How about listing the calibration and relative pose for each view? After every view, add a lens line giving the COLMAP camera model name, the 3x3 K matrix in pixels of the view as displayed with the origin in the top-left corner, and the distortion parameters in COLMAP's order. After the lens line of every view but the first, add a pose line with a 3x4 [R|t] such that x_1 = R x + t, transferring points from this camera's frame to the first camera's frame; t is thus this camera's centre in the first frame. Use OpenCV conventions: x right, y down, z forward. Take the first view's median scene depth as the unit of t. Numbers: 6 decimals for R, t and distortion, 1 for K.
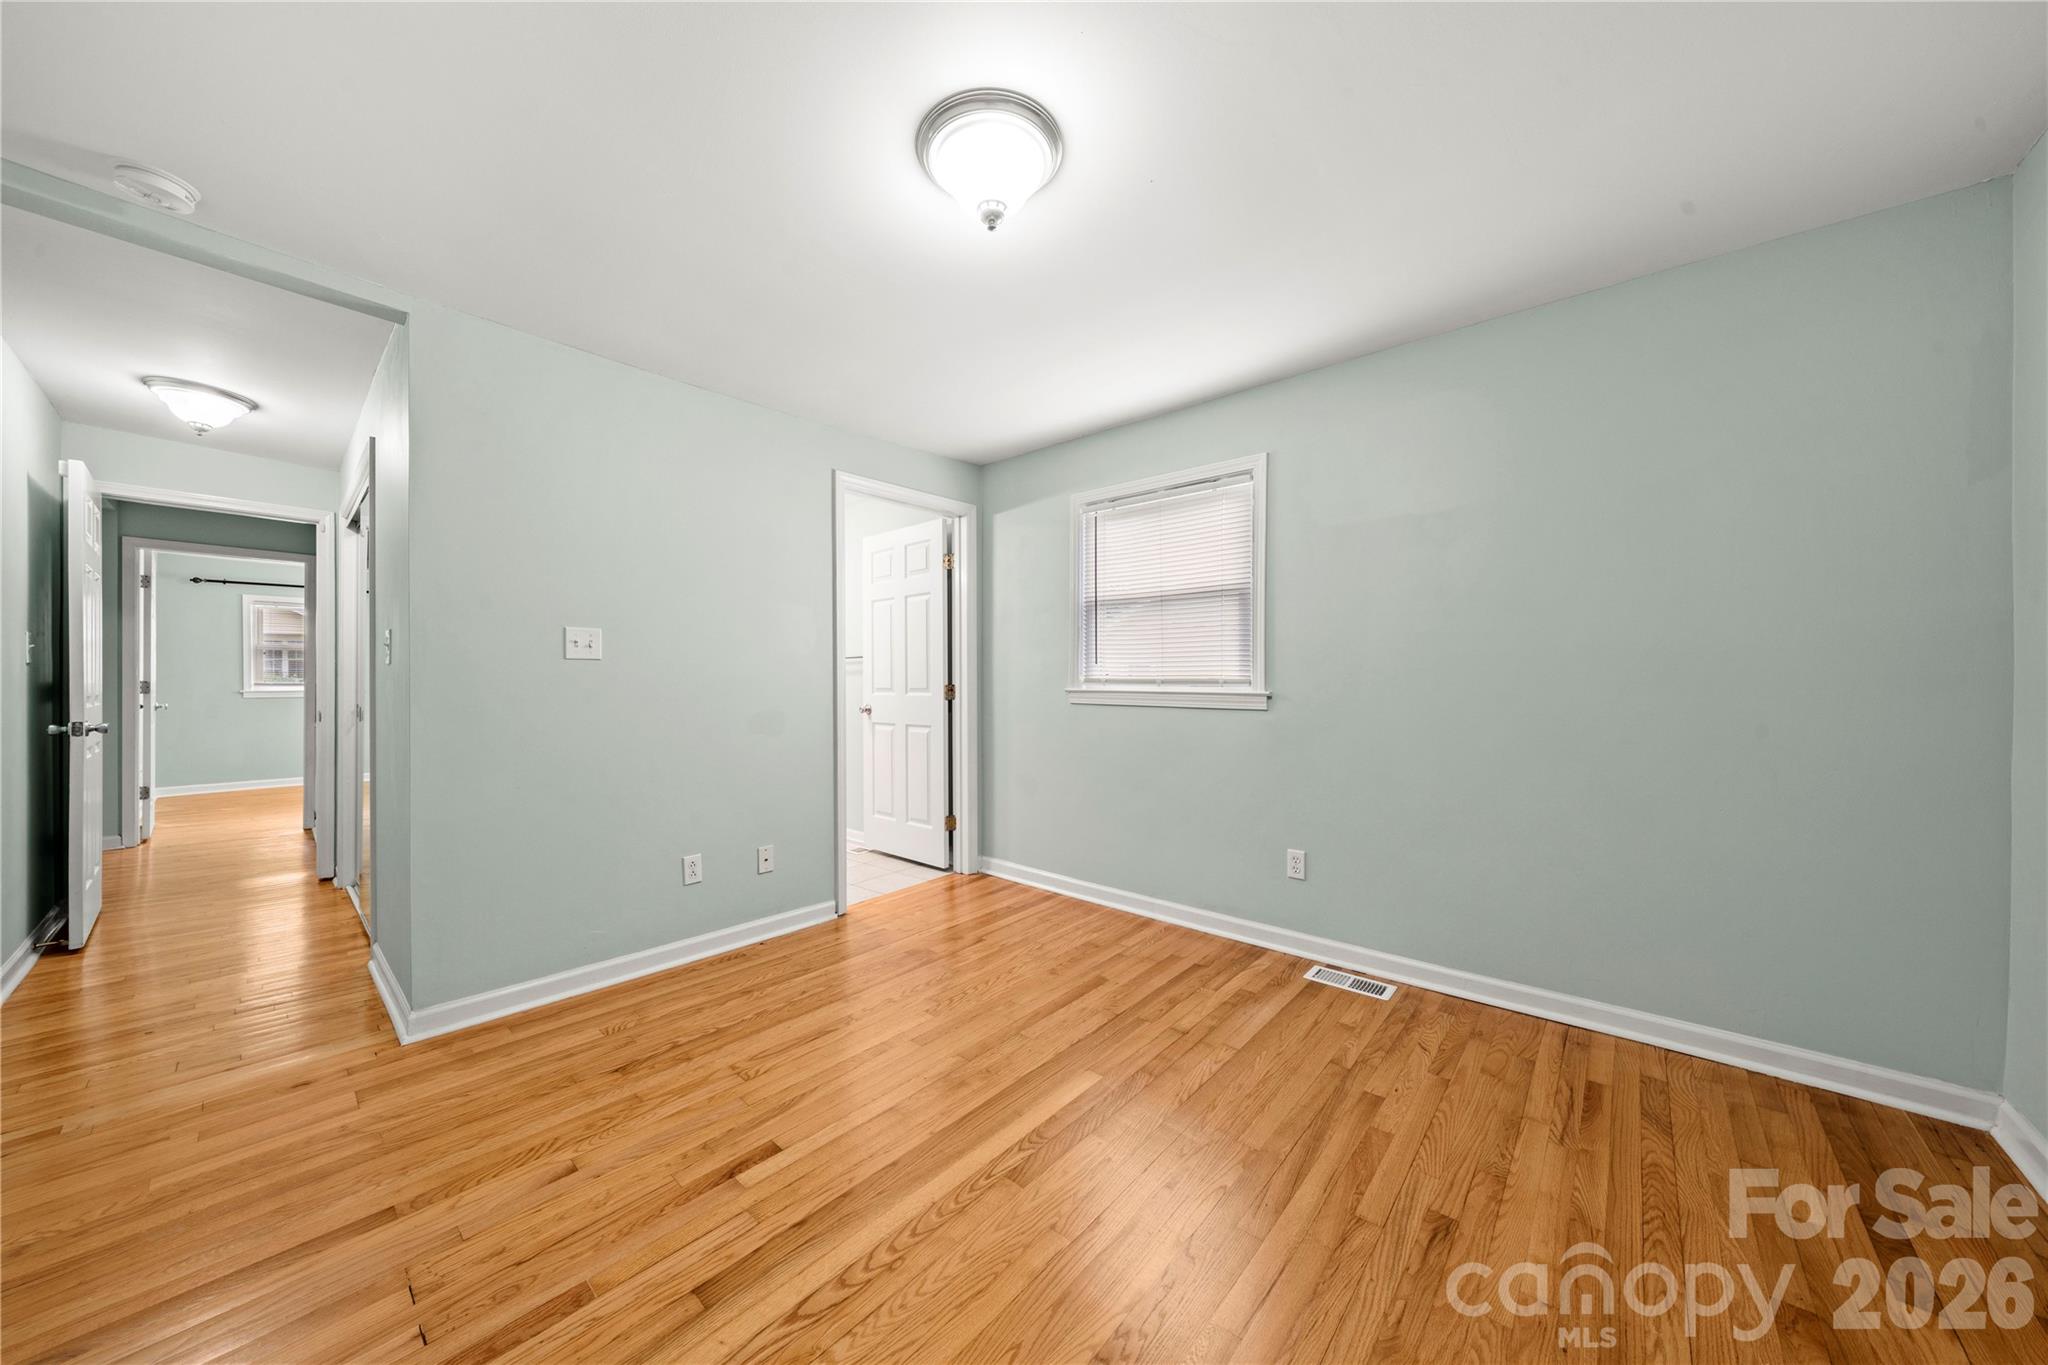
lens RADIAL K [[693.0, 0, 1020.0], [0, 693.0, 687.9], [0, 0, 1]] dist [-0.000868, -0.000124]
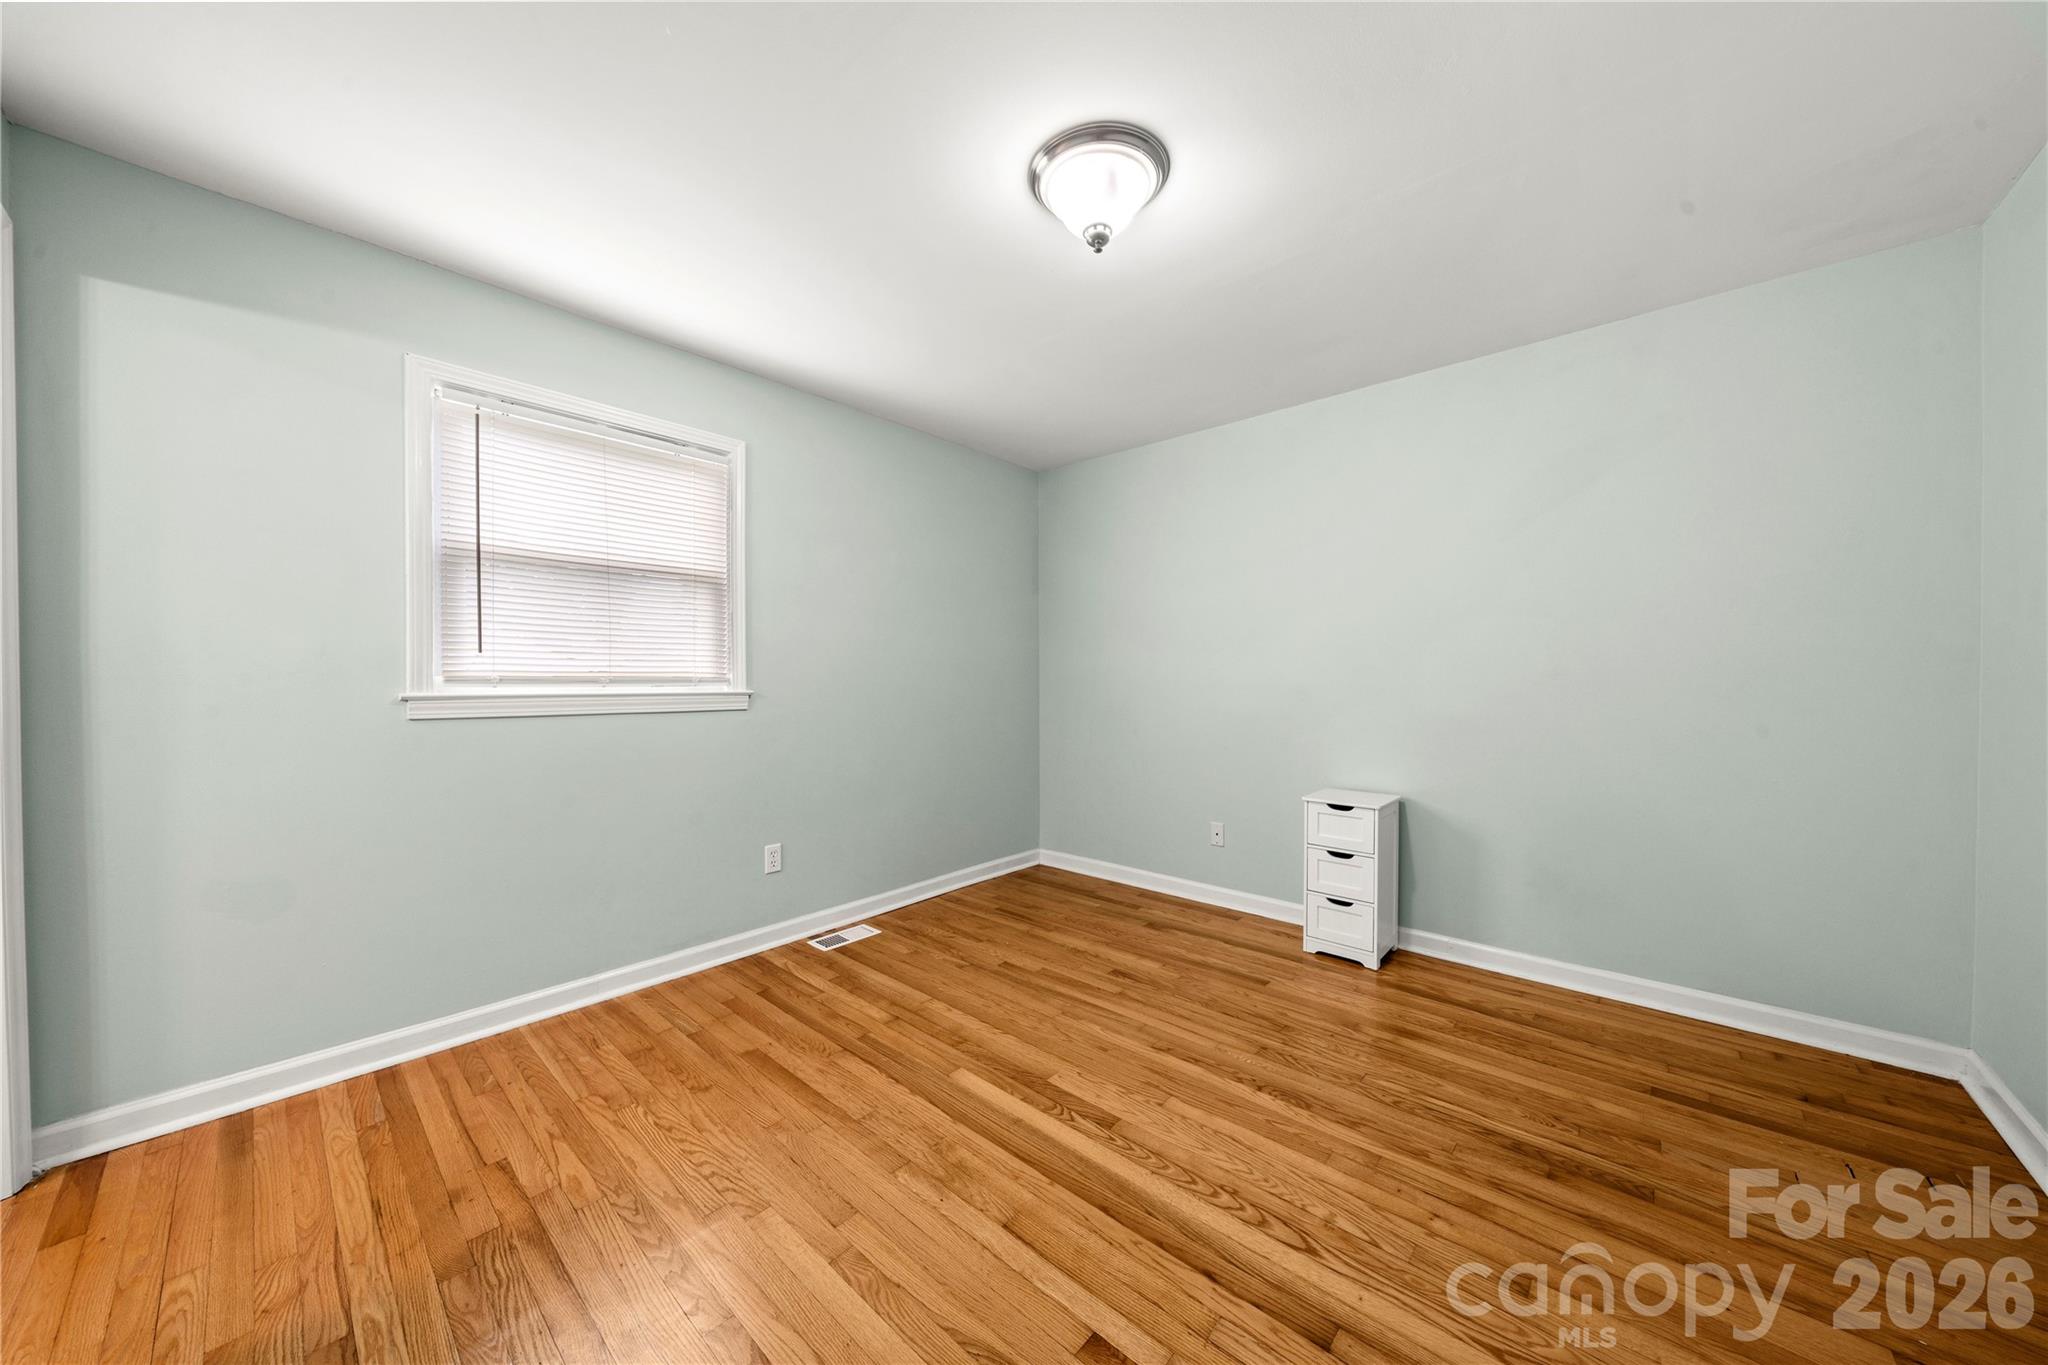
lens RADIAL K [[693.0, 0, 1020.0], [0, 693.0, 687.9], [0, 0, 1]] dist [-0.000868, -0.000124]
pose [[0.006989, -0.012943, 0.999892, -0.678829], [0.012968, 0.999833, 0.012852, -0.005991], [-0.999891, 0.012877, 0.007156, 0.687031]]
